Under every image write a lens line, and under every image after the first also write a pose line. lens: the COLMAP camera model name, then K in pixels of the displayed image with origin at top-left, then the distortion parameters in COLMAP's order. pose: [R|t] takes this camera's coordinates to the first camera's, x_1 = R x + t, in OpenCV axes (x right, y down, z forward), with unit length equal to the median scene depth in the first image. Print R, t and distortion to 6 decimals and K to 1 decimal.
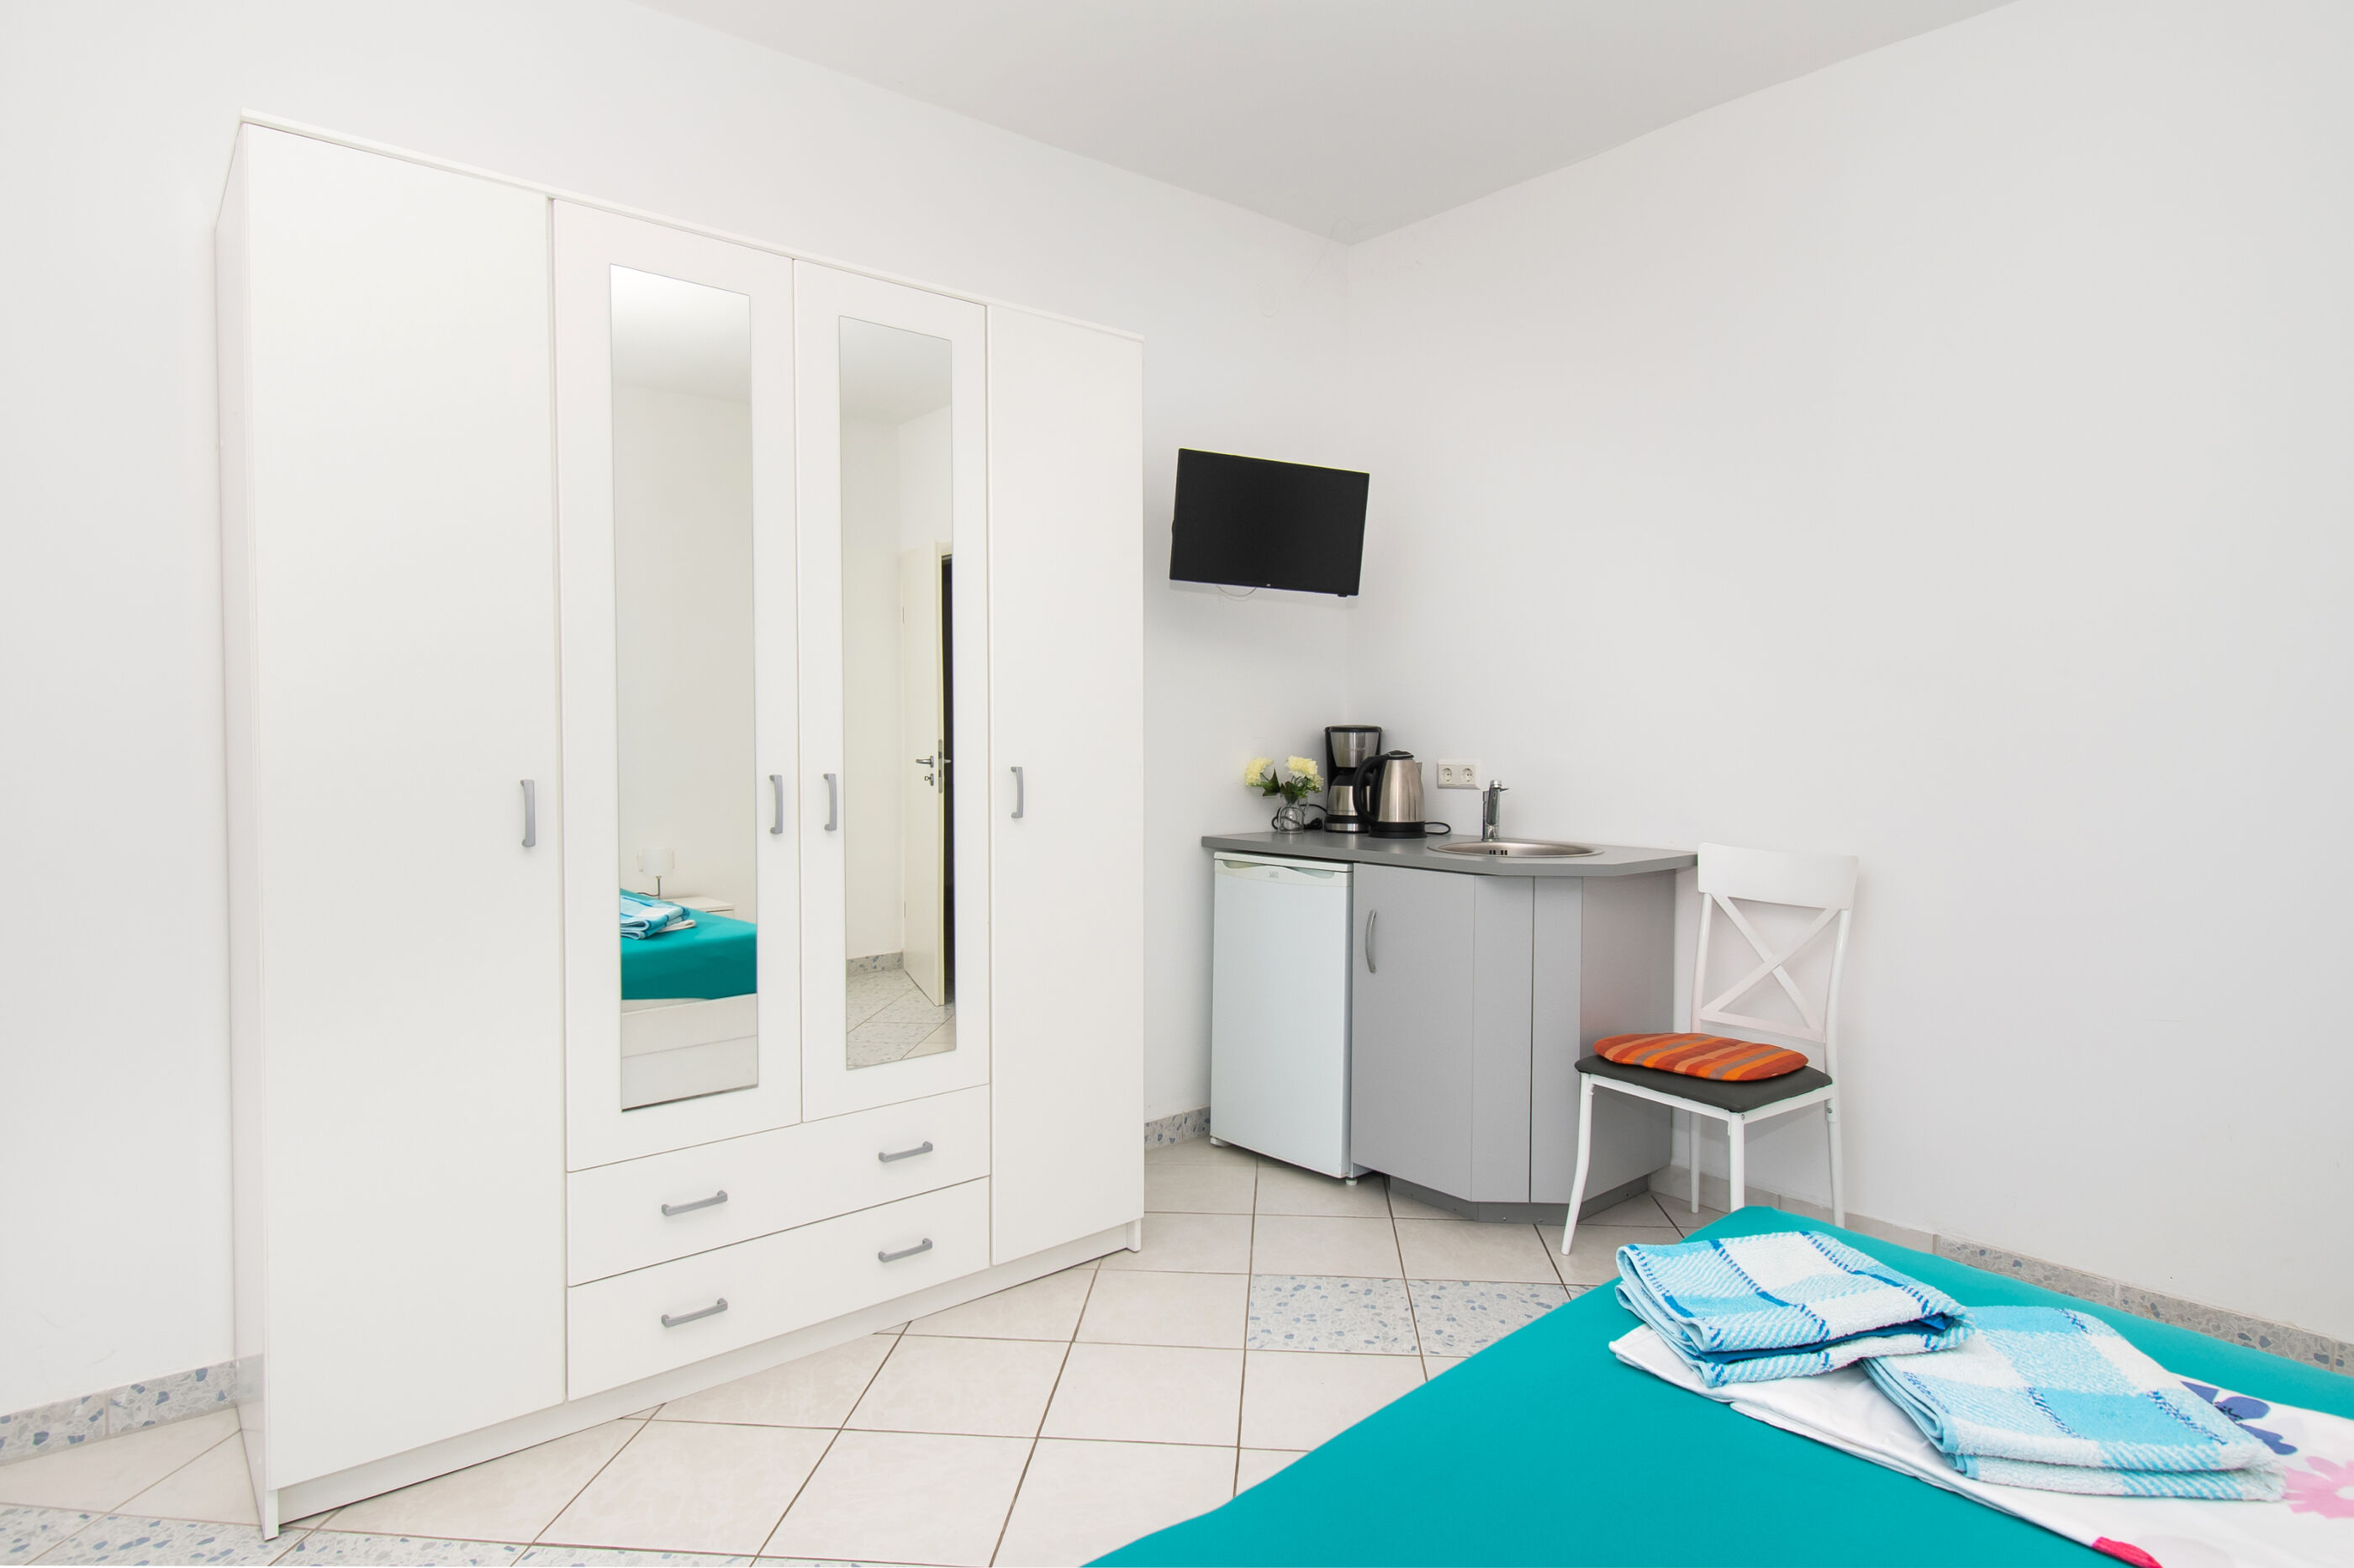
lens RADIAL K [[1268.1, 0, 1177.0], [0, 1268.1, 784.0], [0, 0, 1]] dist [-0.002146, -0.000234]
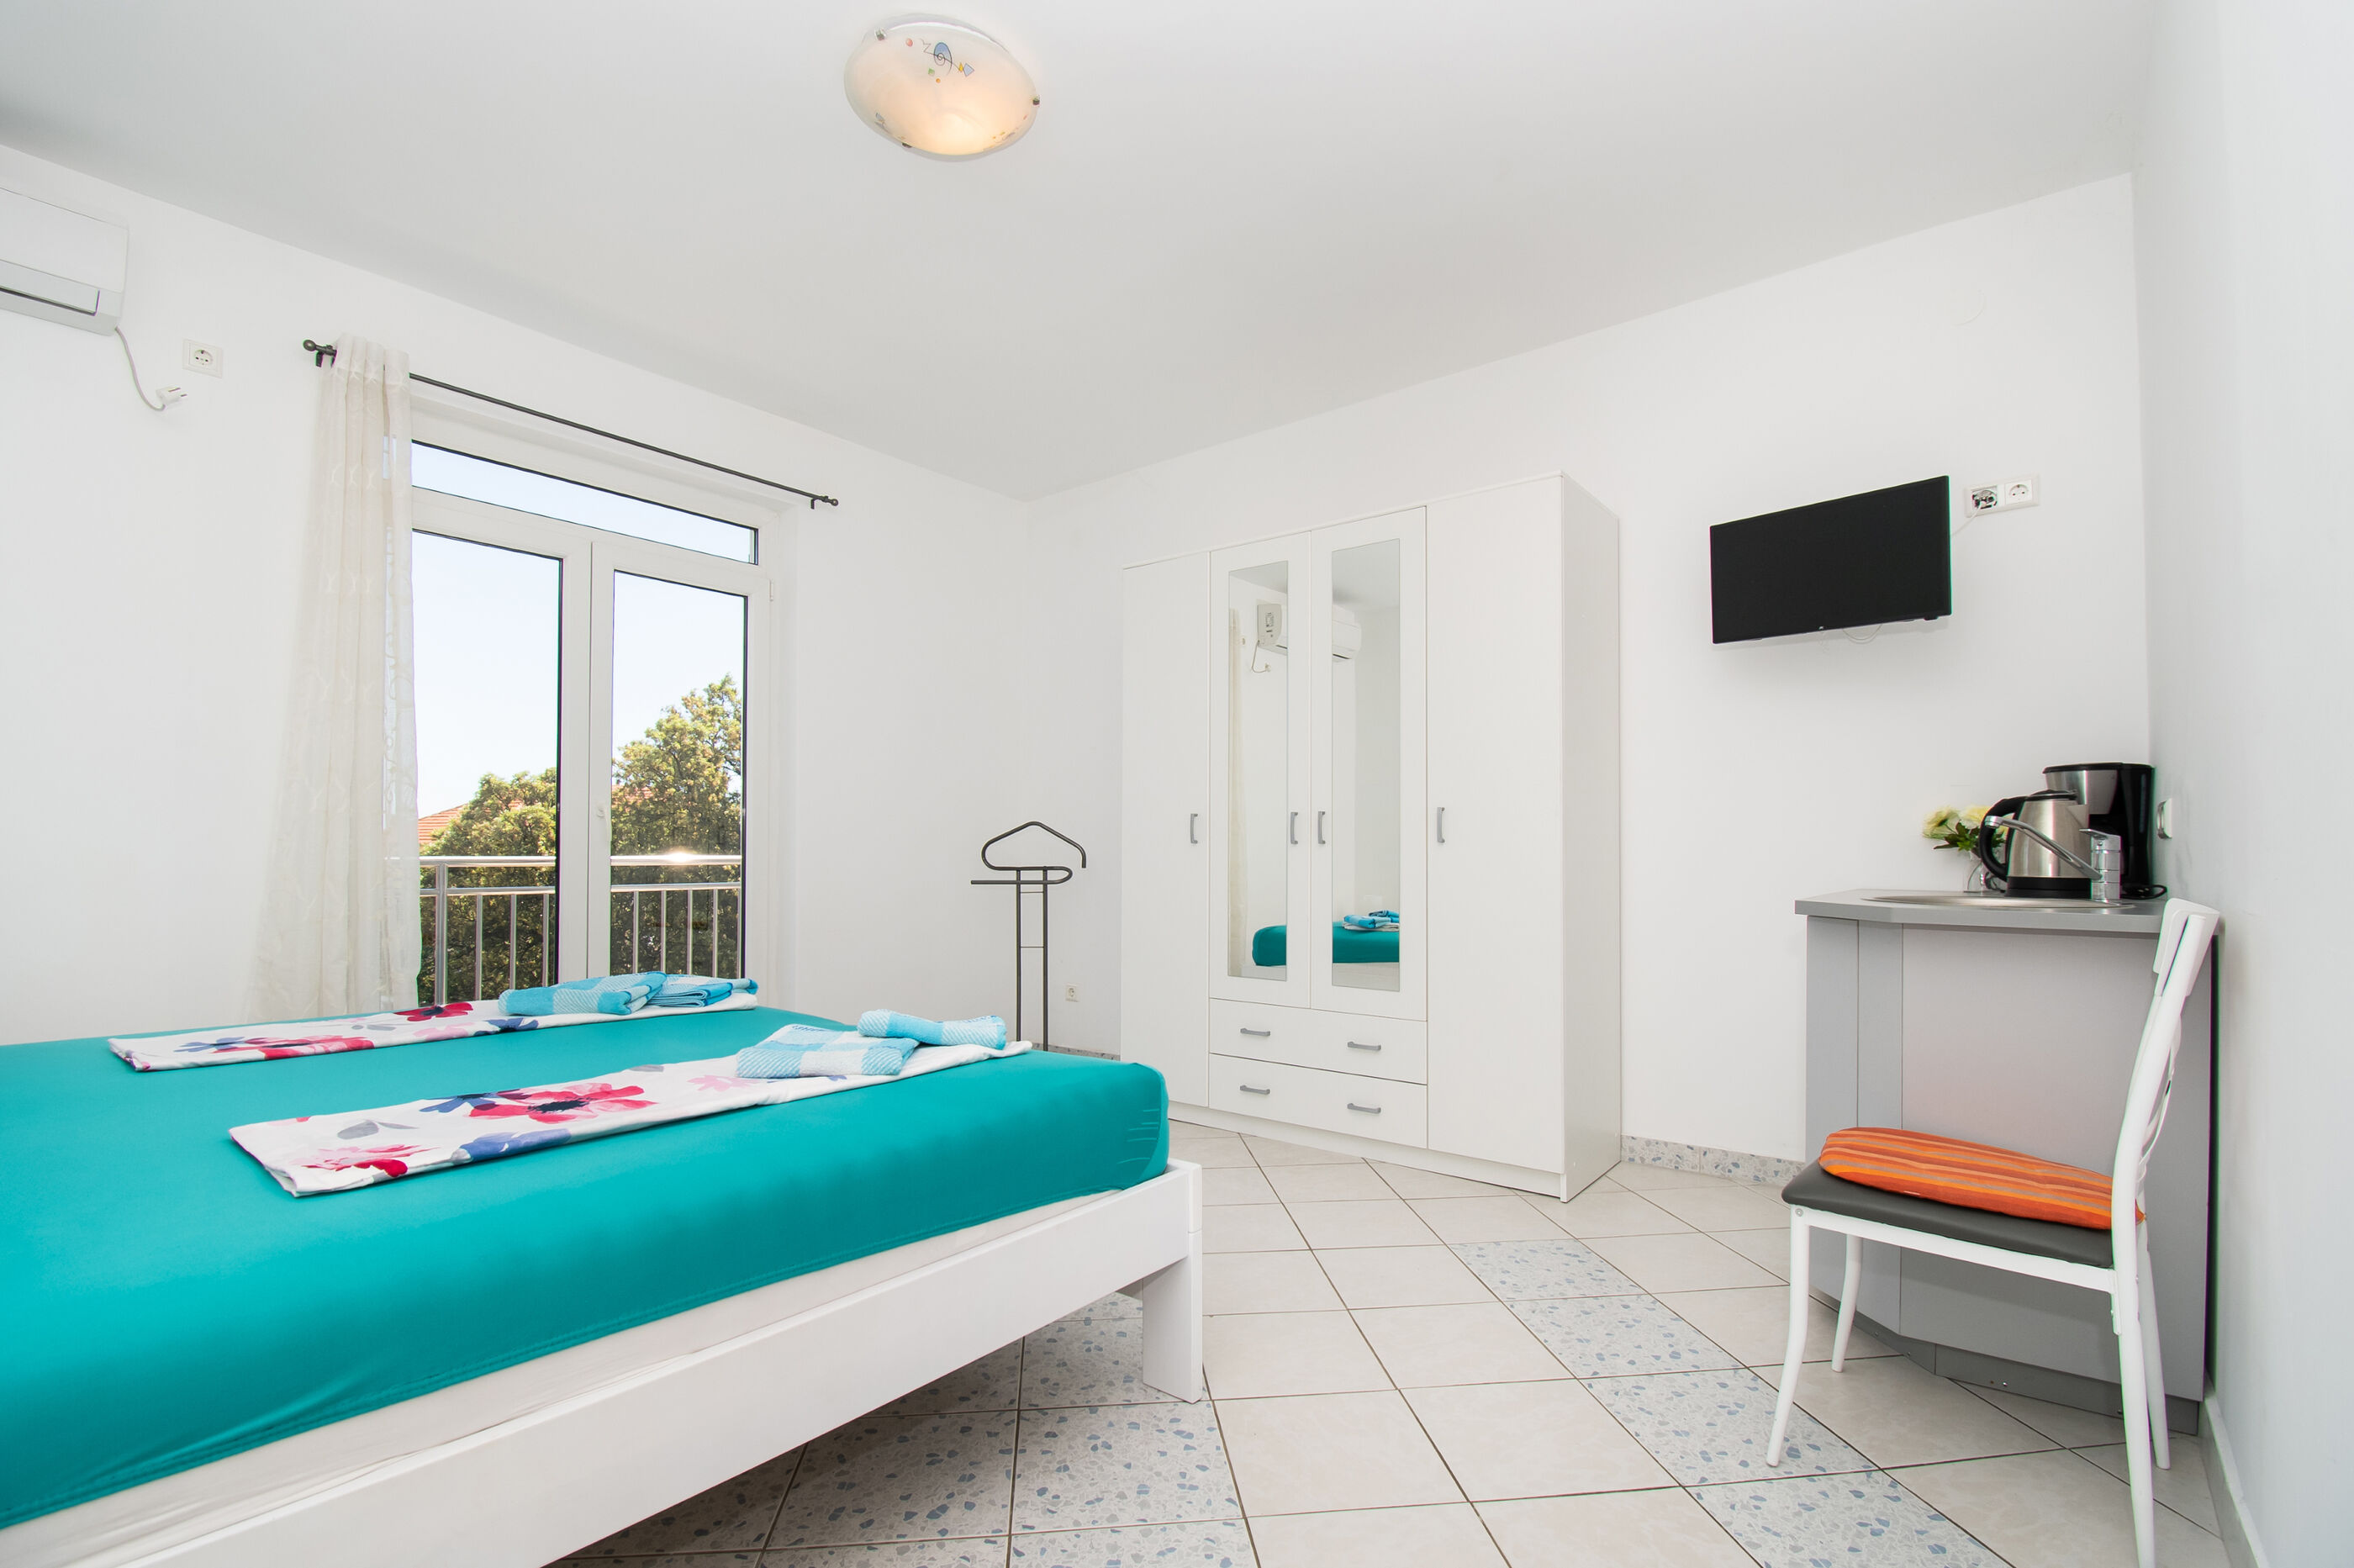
lens RADIAL K [[1061.6, 0, 1177.0], [0, 1061.6, 784.0], [0, 0, 1]] dist [-0.000474, -0.013493]
pose [[0.197617, -0.050979, -0.978953, 1.014365], [-0.034260, 0.997678, -0.058870, 0.042041], [0.979681, 0.045173, 0.195411, 0.455073]]
